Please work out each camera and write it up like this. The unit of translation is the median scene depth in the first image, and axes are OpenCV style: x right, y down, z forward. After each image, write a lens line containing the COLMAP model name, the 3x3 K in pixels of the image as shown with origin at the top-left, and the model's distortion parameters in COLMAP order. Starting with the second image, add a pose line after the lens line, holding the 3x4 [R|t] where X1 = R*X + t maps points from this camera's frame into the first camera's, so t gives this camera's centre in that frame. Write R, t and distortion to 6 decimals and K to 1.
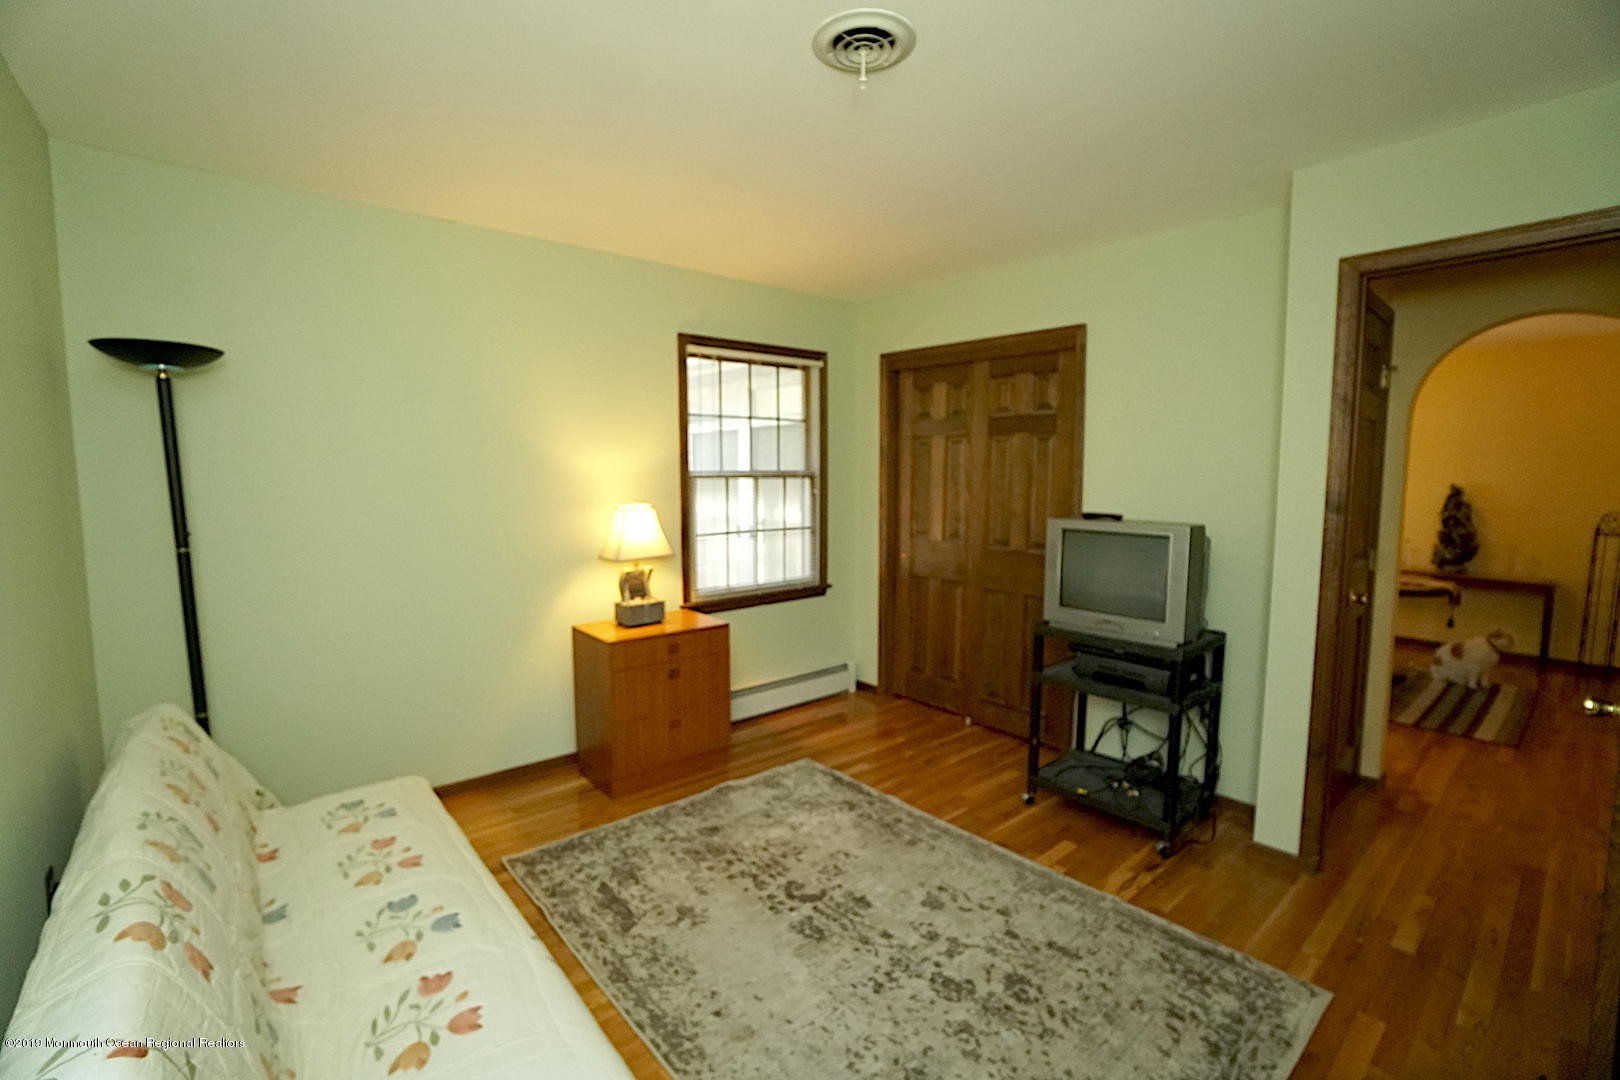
lens RADIAL K [[710.6, 0, 795.7], [0, 710.6, 541.9], [0, 0, 1]] dist [-0.067848, 0.025840]
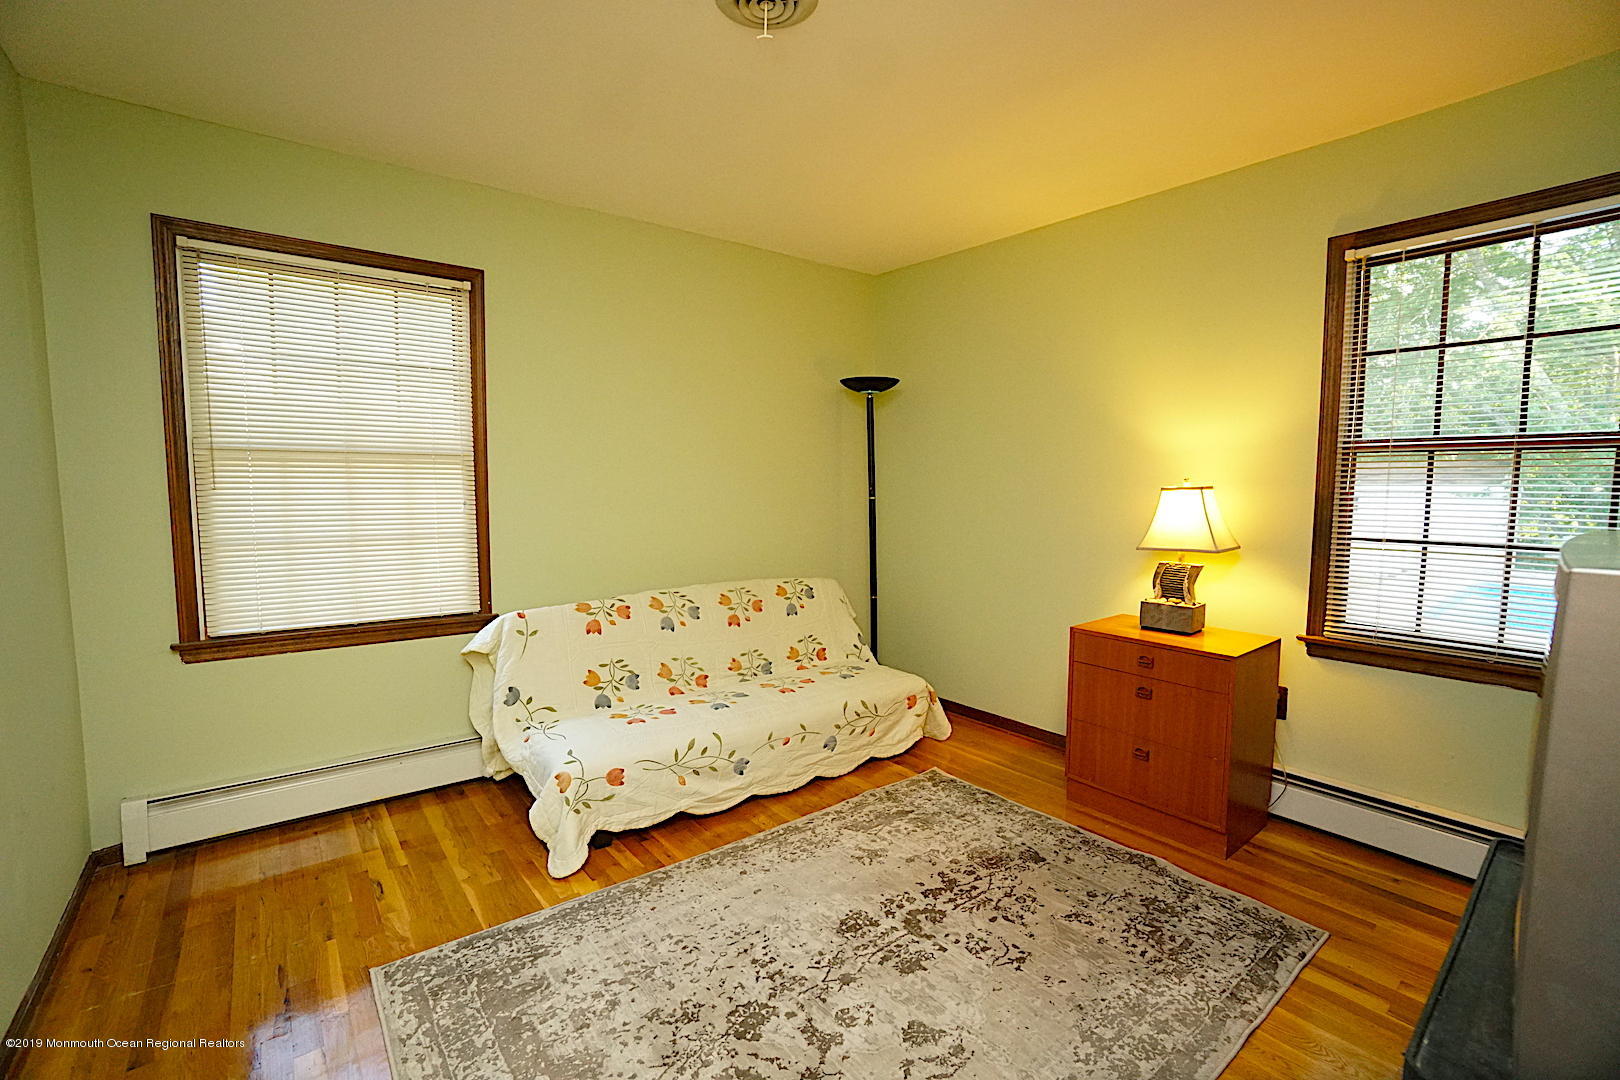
lens RADIAL K [[710.6, 0, 795.7], [0, 710.6, 541.9], [0, 0, 1]] dist [-0.067848, 0.025840]
pose [[-0.042019, 0.088386, -0.995200, 0.630504], [-0.100965, 0.990605, 0.092241, -0.015828], [0.994002, 0.104356, -0.032700, 0.631152]]
